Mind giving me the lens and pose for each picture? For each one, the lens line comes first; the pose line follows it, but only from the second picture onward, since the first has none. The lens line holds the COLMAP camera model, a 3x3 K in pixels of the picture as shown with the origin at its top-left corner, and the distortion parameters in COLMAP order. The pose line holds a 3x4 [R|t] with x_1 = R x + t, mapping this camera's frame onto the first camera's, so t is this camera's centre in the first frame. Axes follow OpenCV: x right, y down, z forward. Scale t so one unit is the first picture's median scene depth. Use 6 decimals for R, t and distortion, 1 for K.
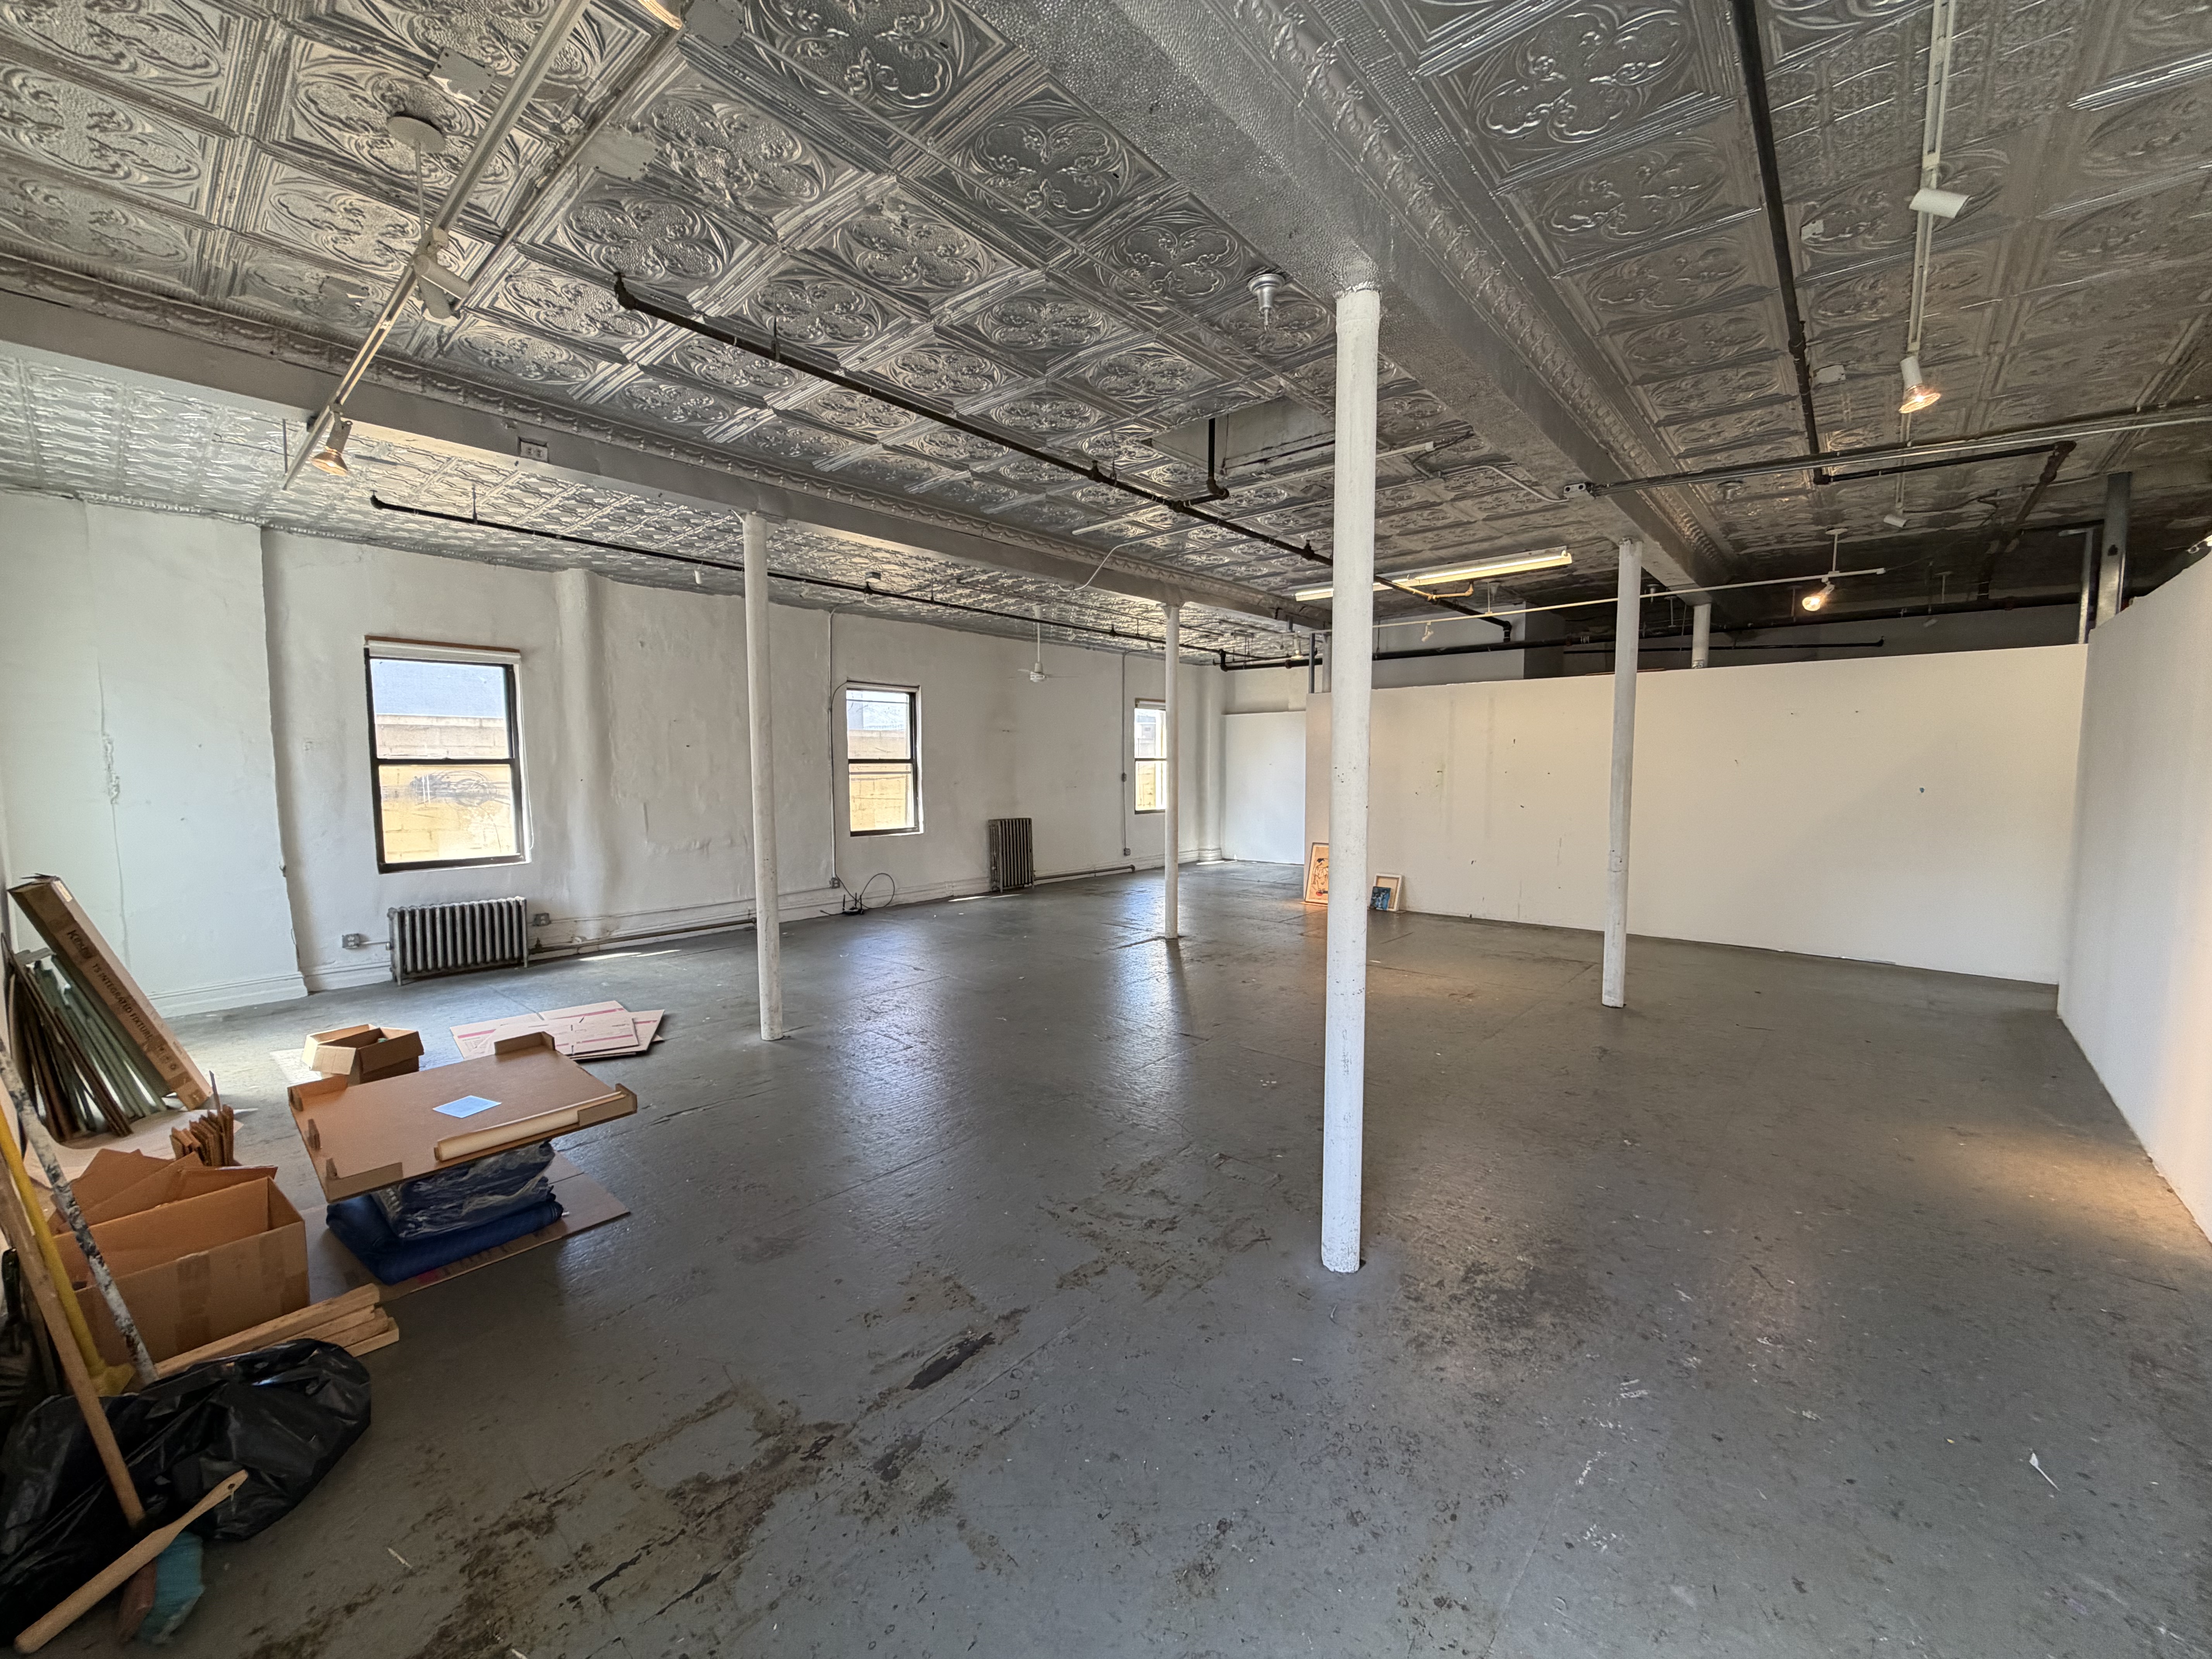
lens RADIAL K [[876.6, 0, 1105.5], [0, 876.6, 828.9], [0, 0, 1]] dist [-0.002139, -0.000805]
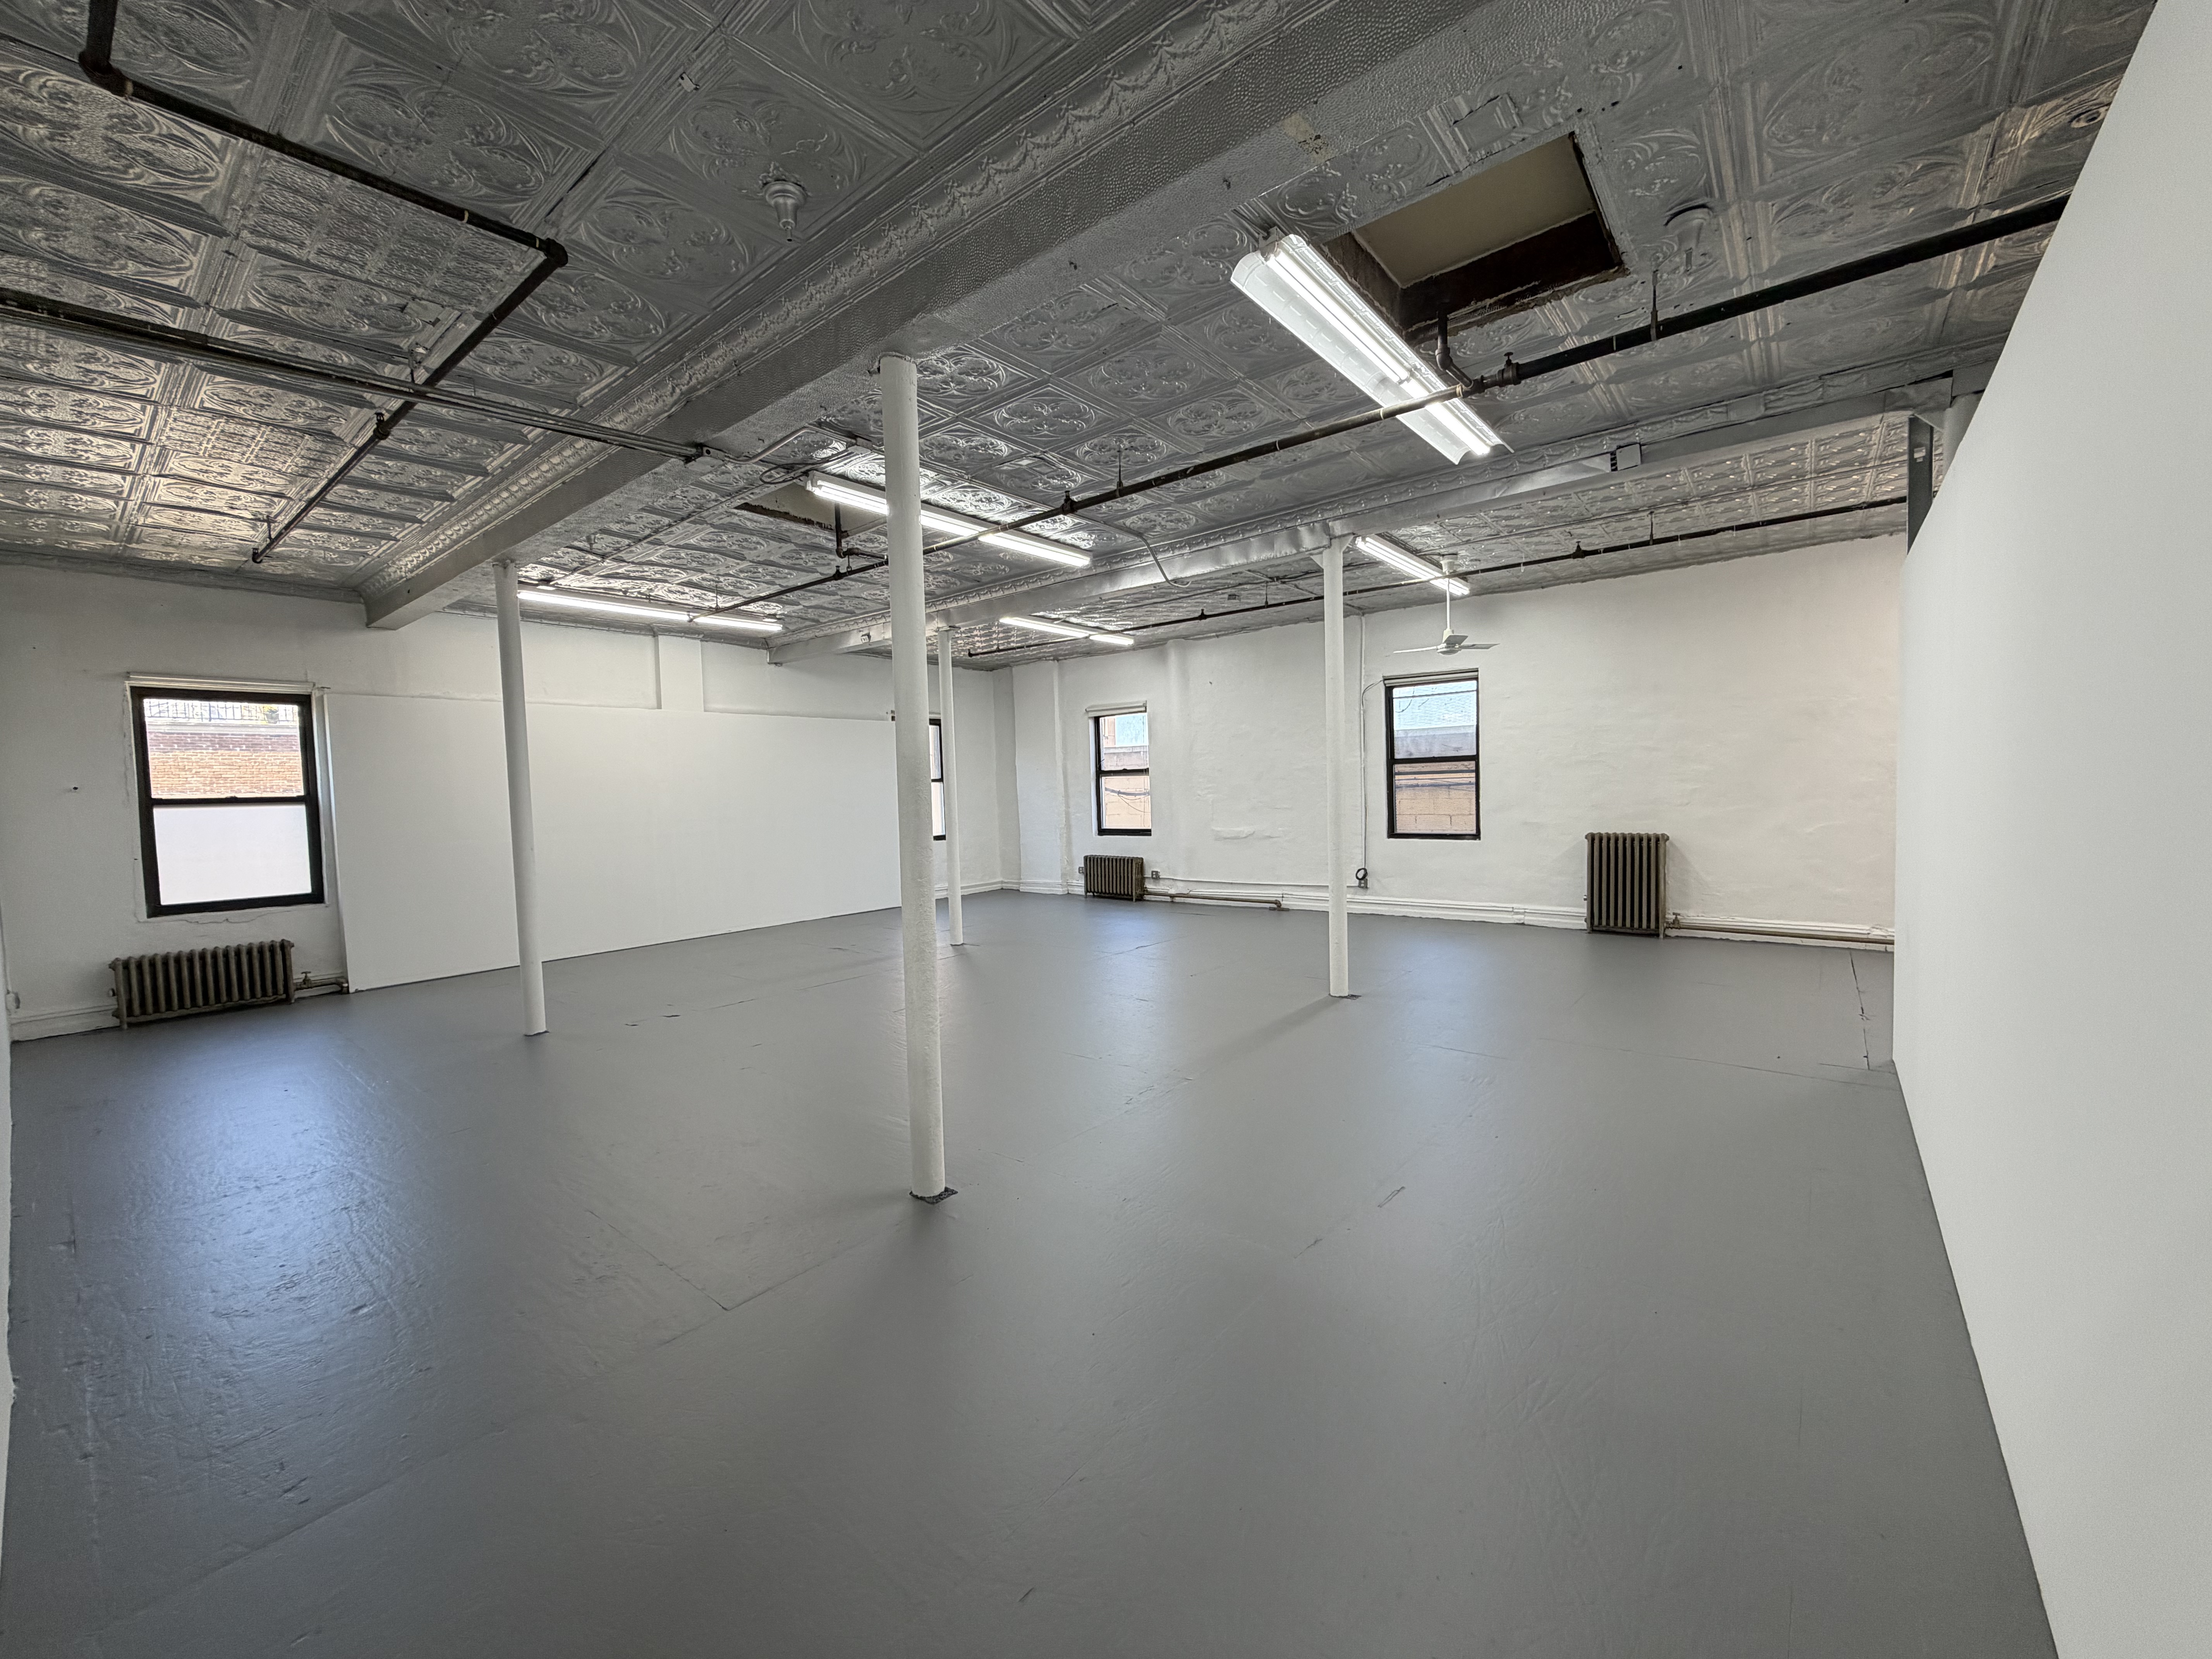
lens RADIAL K [[876.6, 0, 1111.1], [0, 876.6, 827.3], [0, 0, 1]] dist [-0.002139, -0.000805]
pose [[0.042228, 0.049437, -0.997884, 1.050692], [-0.043589, 0.997915, 0.047594, -0.057753], [0.998157, 0.041487, 0.044295, 1.015935]]
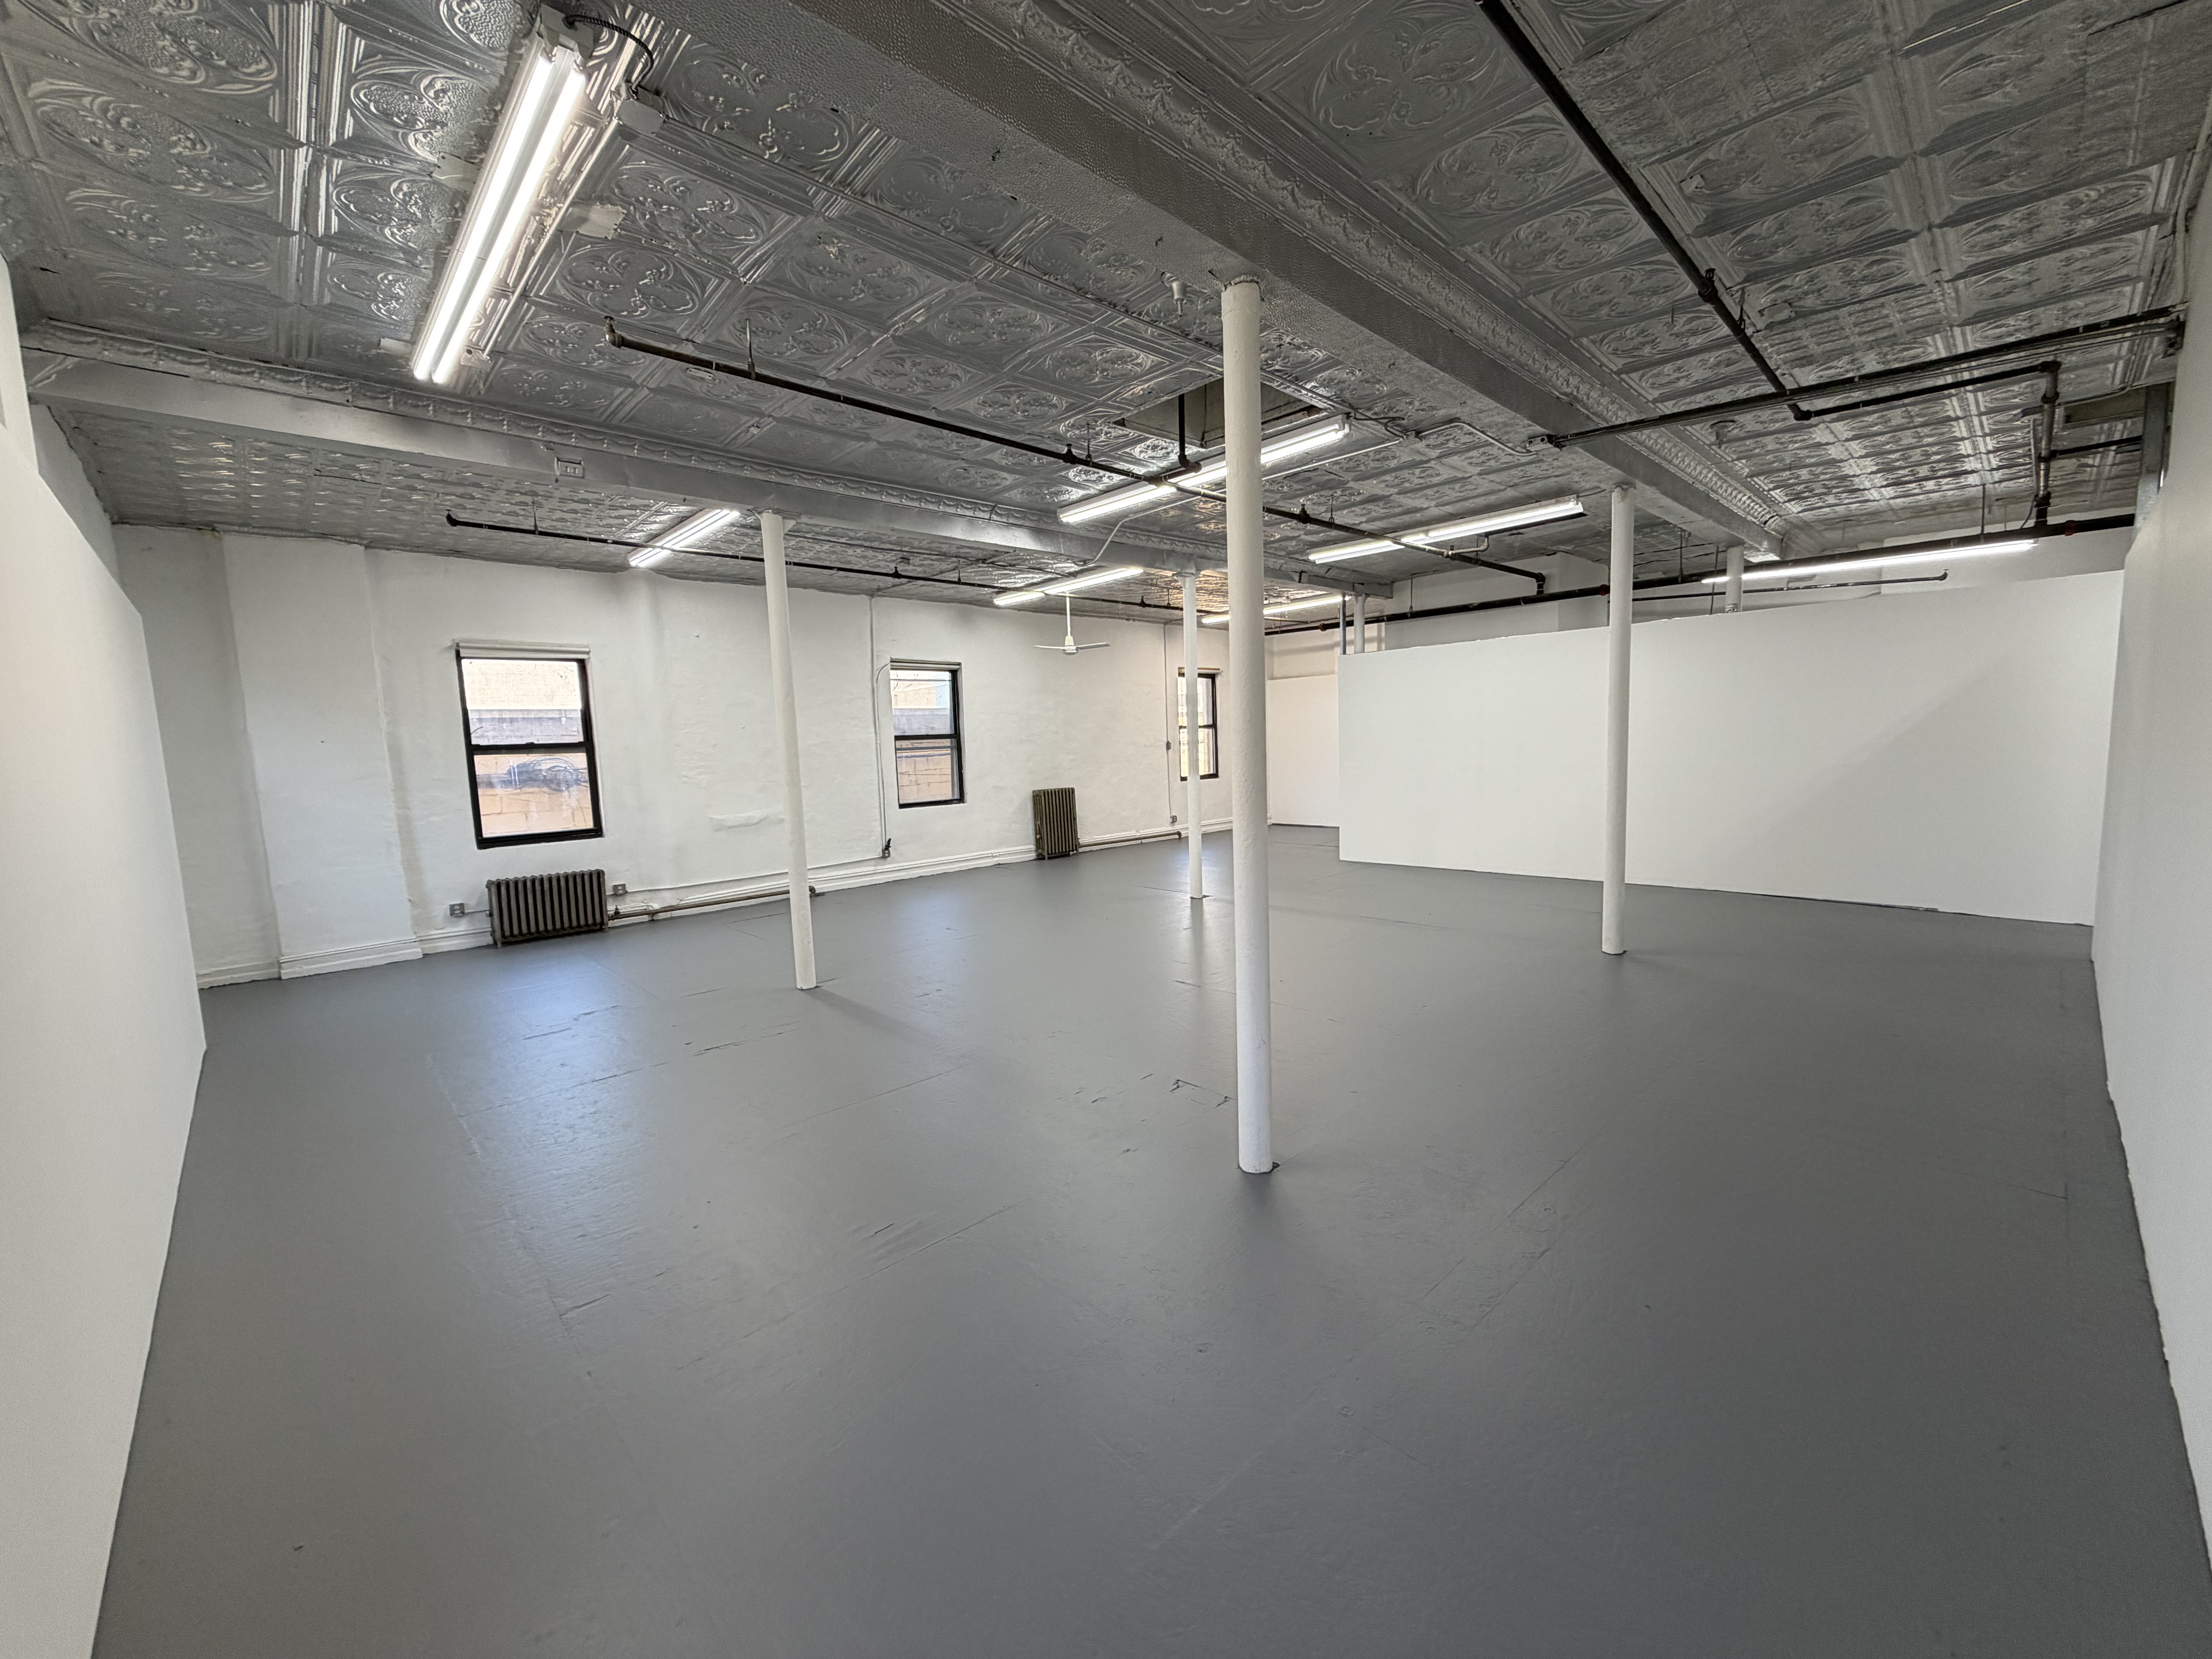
lens RADIAL K [[876.6, 0, 1099.6], [0, 876.6, 827.0], [0, 0, 1]] dist [-0.002139, -0.000805]
pose [[0.995136, -0.022904, -0.095807, 0.080724], [0.025638, 0.999295, 0.027408, 0.011828], [0.095111, -0.029731, 0.995023, -0.049398]]
